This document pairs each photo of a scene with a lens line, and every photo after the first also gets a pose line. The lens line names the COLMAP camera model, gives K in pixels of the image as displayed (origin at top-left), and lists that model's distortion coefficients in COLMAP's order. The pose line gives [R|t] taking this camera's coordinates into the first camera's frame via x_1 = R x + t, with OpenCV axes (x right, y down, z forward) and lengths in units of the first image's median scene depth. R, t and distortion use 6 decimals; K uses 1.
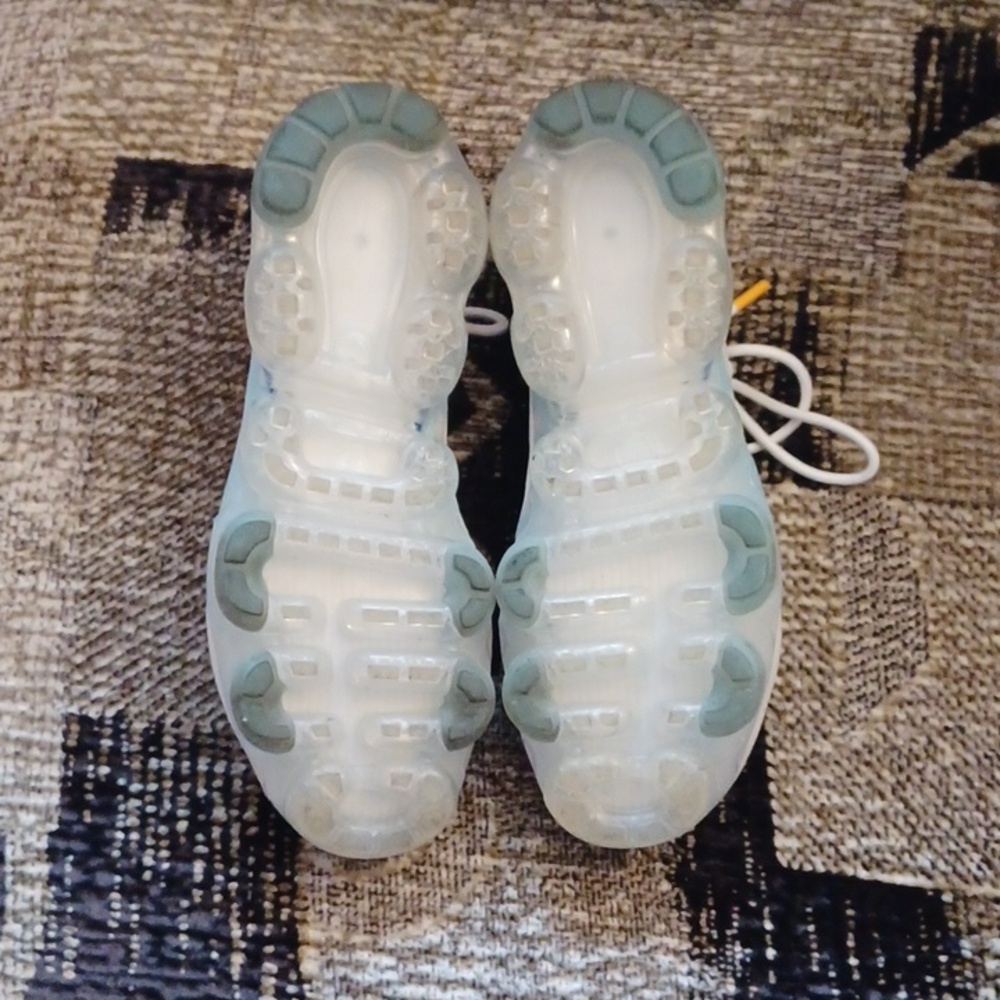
lens RADIAL K [[1408.8, 0, 500.8], [0, 1408.8, 499.5], [0, 0, 1]] dist [0.018323, 0.000000]
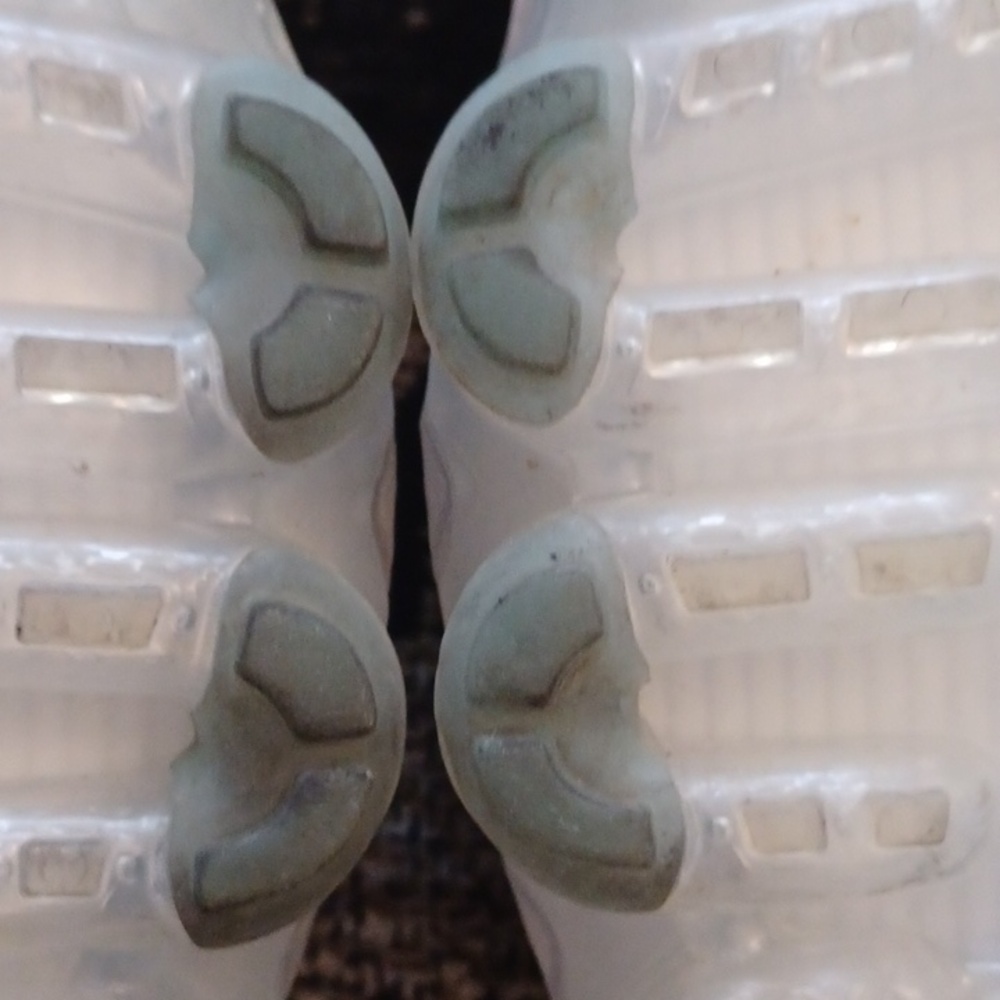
lens RADIAL K [[1408.8, 0, 499.8], [0, 1408.8, 501.1], [0, 0, 1]] dist [0.018323, 0.000000]
pose [[0.997891, 0.008516, 0.064347, -0.003742], [-0.009112, 0.999918, 0.008966, 0.102321], [-0.064265, -0.009533, 0.997887, 0.768842]]
